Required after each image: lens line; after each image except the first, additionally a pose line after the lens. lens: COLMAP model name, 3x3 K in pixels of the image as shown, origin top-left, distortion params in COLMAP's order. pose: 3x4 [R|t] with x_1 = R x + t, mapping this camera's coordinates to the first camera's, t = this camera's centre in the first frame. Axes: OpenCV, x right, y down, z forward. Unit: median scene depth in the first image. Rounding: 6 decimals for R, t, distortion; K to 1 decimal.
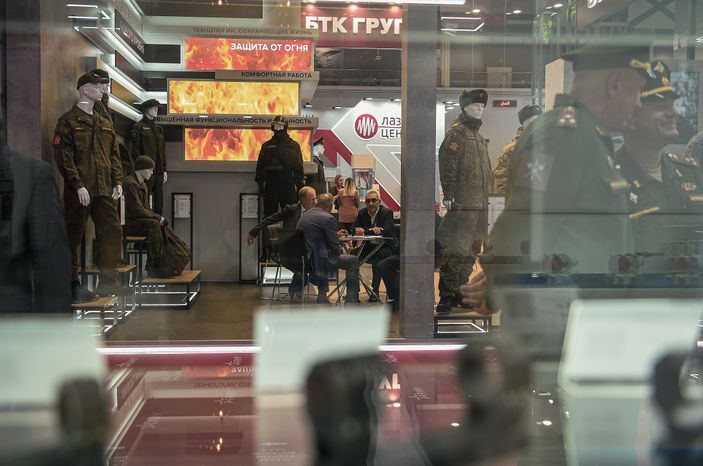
lens RADIAL K [[664.8, 0, 349.3], [0, 664.8, 232.8], [0, 0, 1]] dist [0.005433, 0.000000]
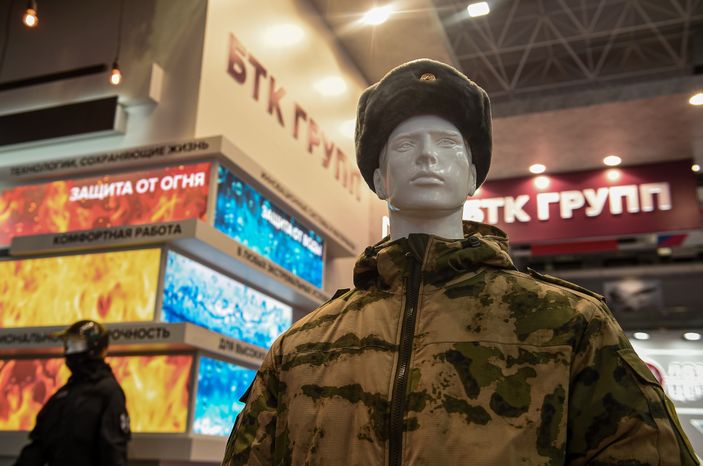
lens RADIAL K [[737.2, 0, 351.9], [0, 737.2, 230.4], [0, 0, 1]] dist [0.030519, 0.000000]
pose [[0.895329, -0.109879, -0.431641, 0.248420], [-0.057960, 0.932112, -0.357502, -0.068189], [0.441619, 0.345100, 0.828178, 0.639762]]
